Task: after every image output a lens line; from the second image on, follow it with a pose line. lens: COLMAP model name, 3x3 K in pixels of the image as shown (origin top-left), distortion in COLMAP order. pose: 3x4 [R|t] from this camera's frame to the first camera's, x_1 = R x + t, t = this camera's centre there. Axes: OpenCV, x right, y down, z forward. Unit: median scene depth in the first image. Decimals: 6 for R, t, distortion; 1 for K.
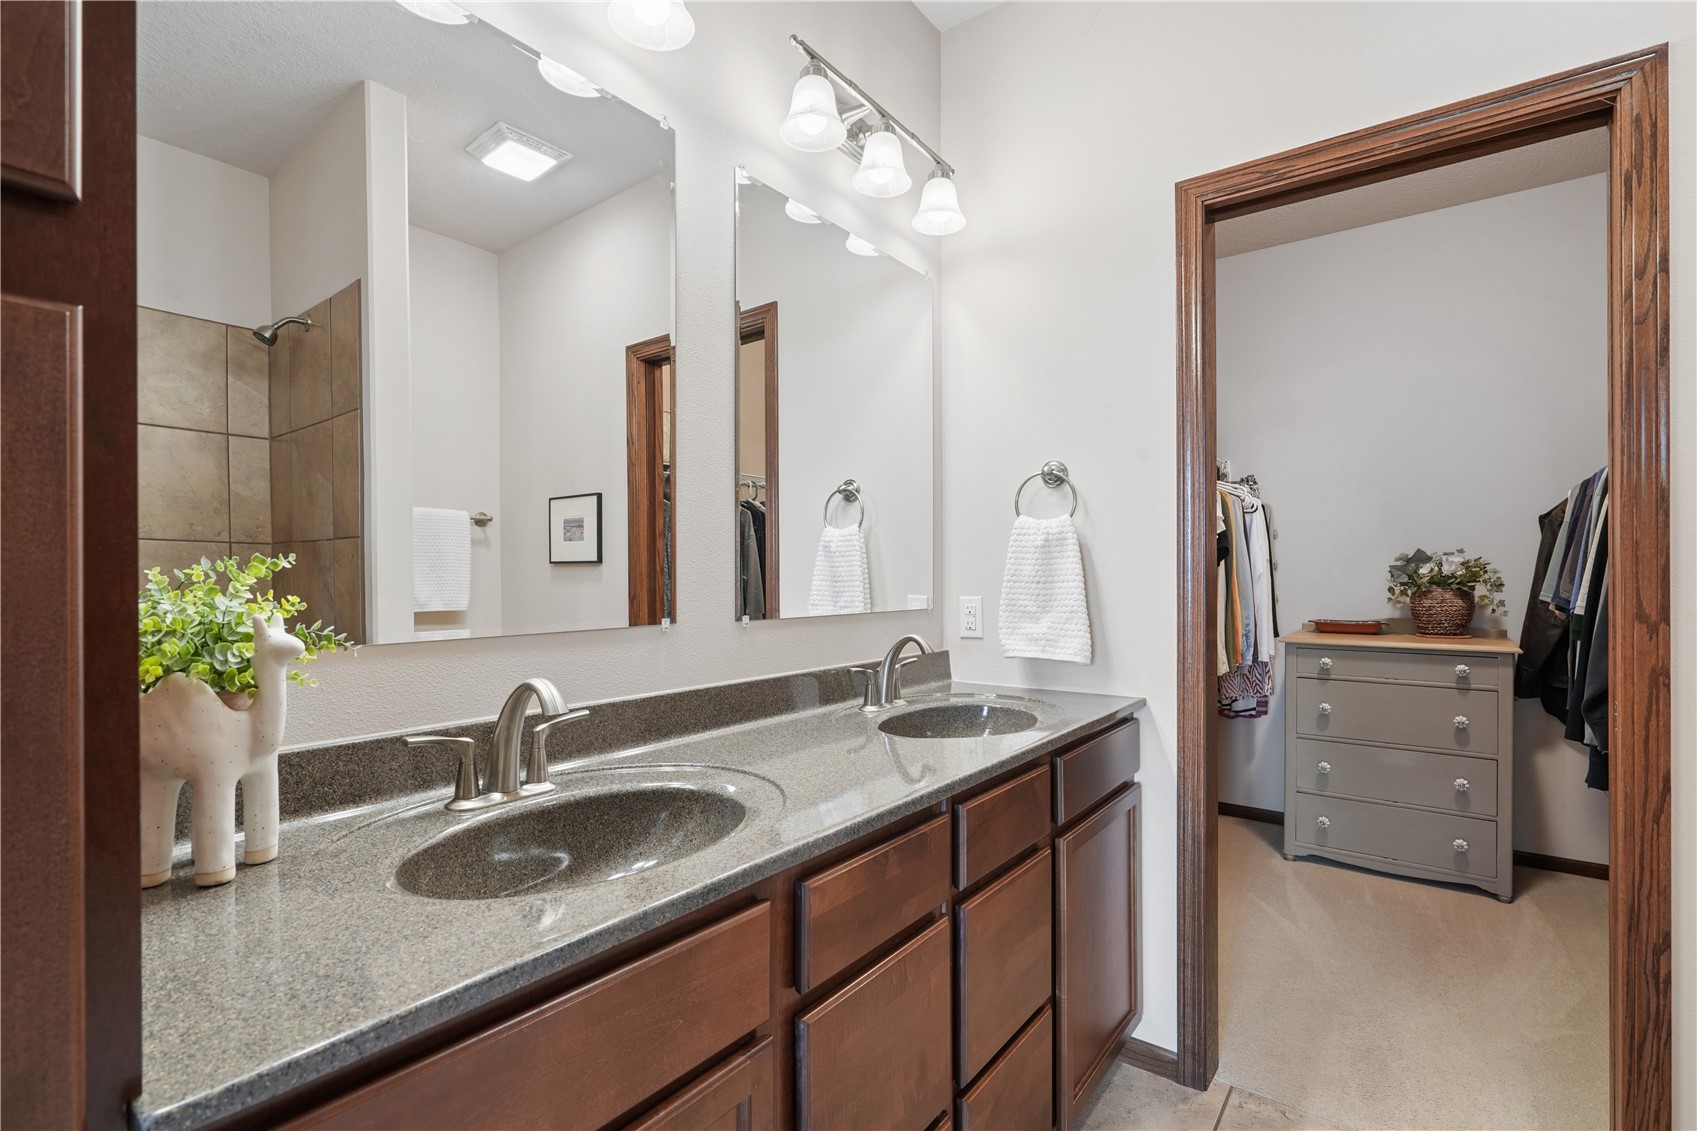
lens RADIAL K [[778.9, 0, 847.1], [0, 778.9, 571.5], [0, 0, 1]] dist [-0.004154, -0.000350]
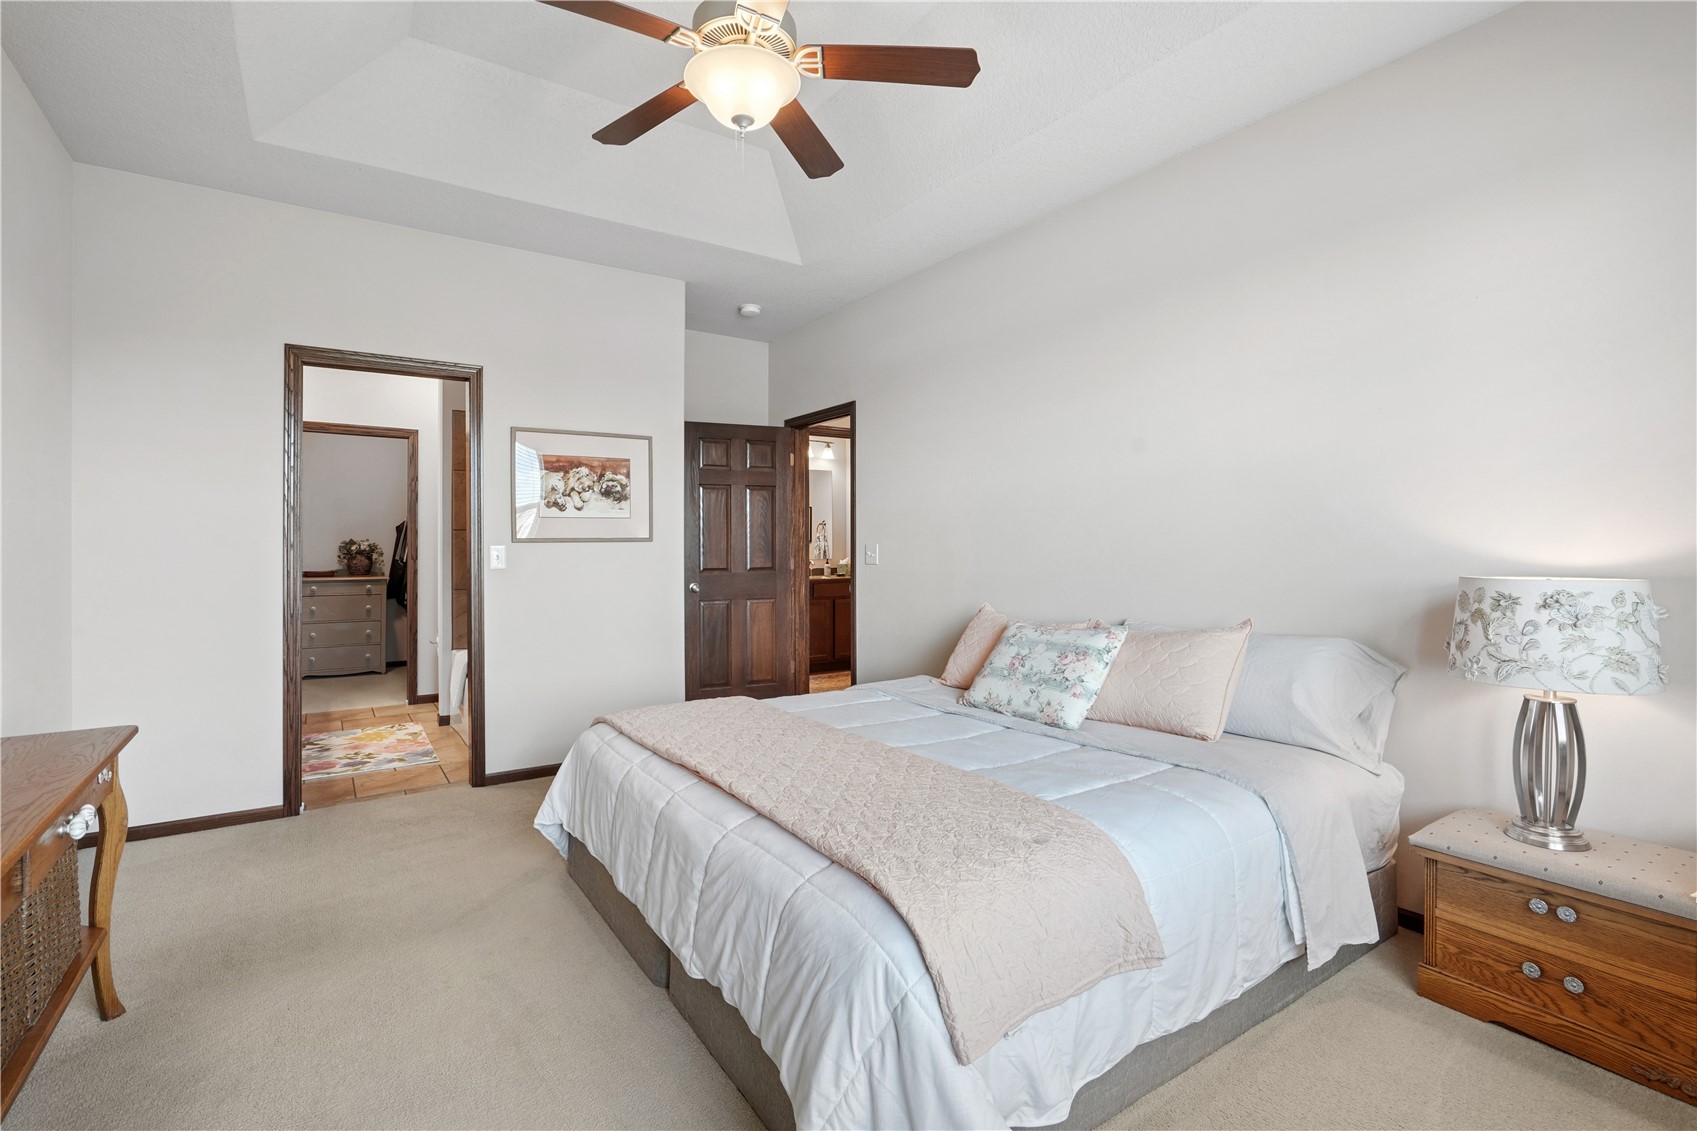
lens RADIAL K [[778.9, 0, 842.4], [0, 778.9, 551.3], [0, 0, 1]] dist [-0.004154, -0.000350]
pose [[0.327044, 0.002093, 0.945007, -1.012008], [-0.003005, 0.999995, -0.001175, 0.007326], [-0.945004, -0.002455, 0.327049, -1.185914]]
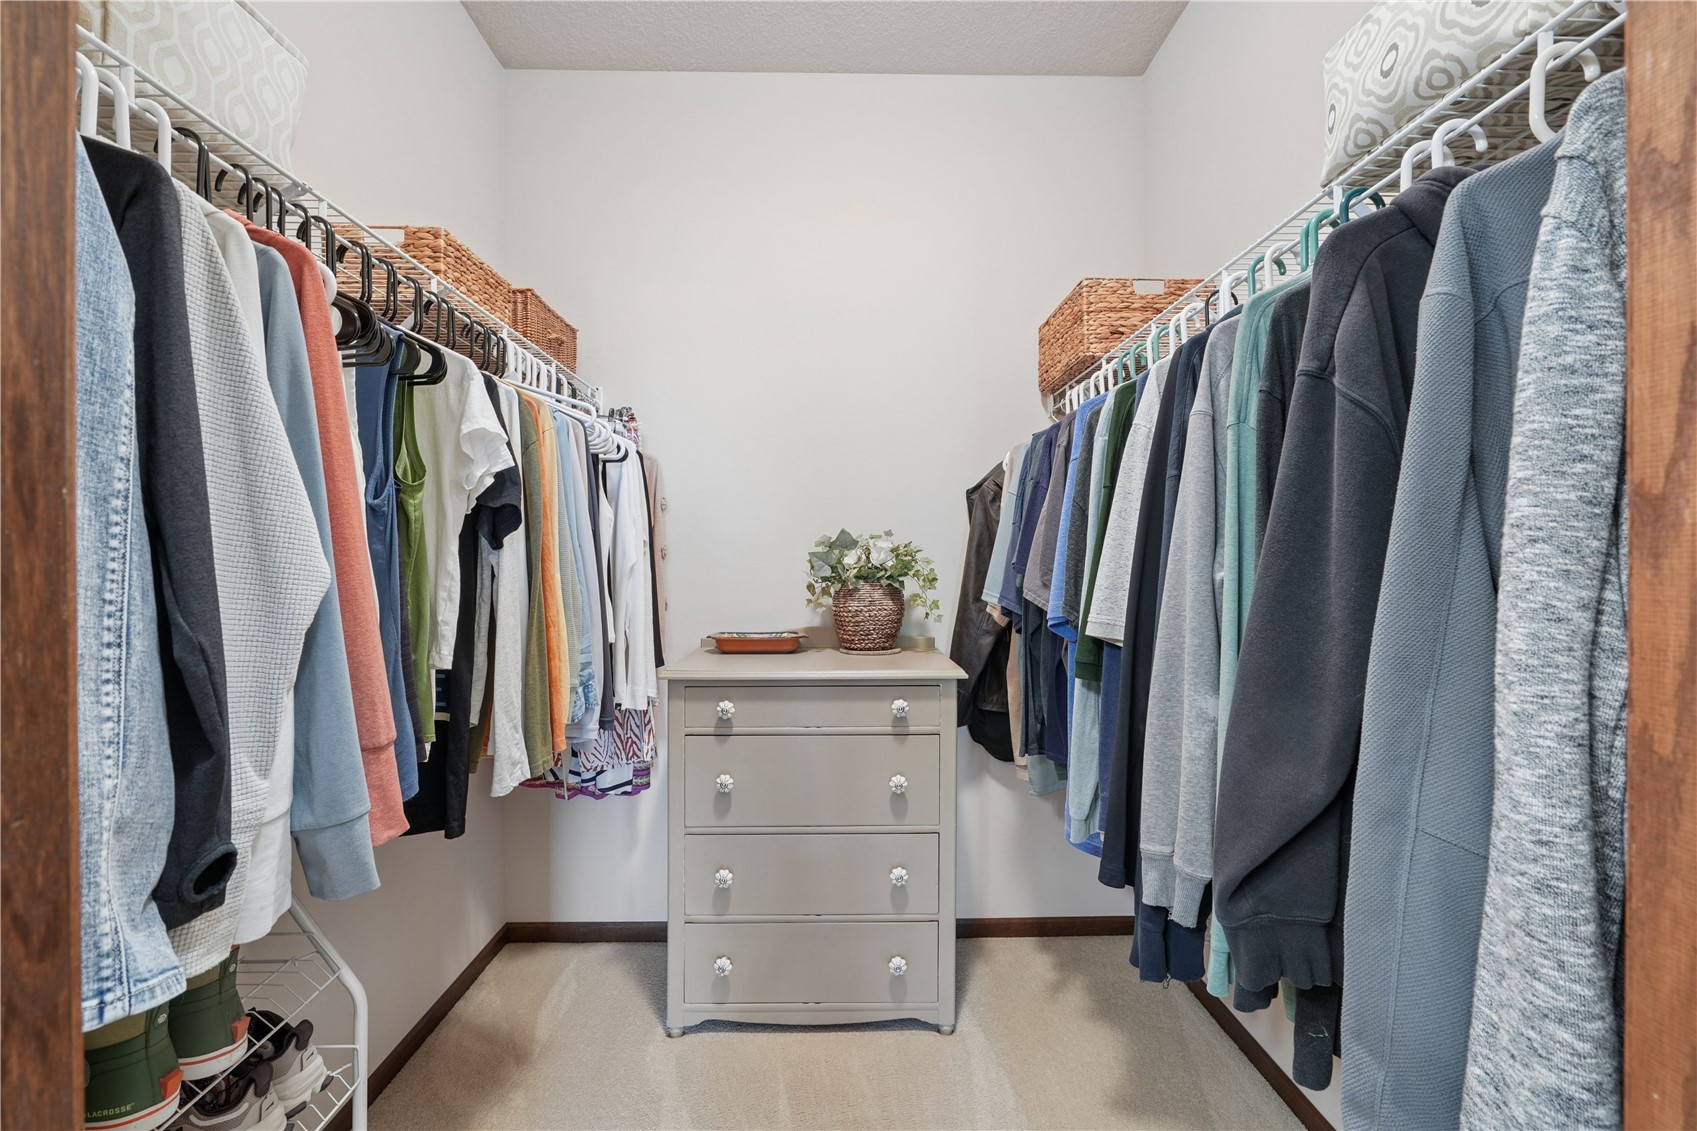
lens RADIAL K [[778.9, 0, 846.0], [0, 778.9, 566.9], [0, 0, 1]] dist [-0.004154, -0.000350]
pose [[0.783130, -0.003503, 0.621848, 0.305333], [-0.000948, 0.999976, 0.006826, 0.000424], [-0.621857, -0.005936, 0.783108, 0.455680]]
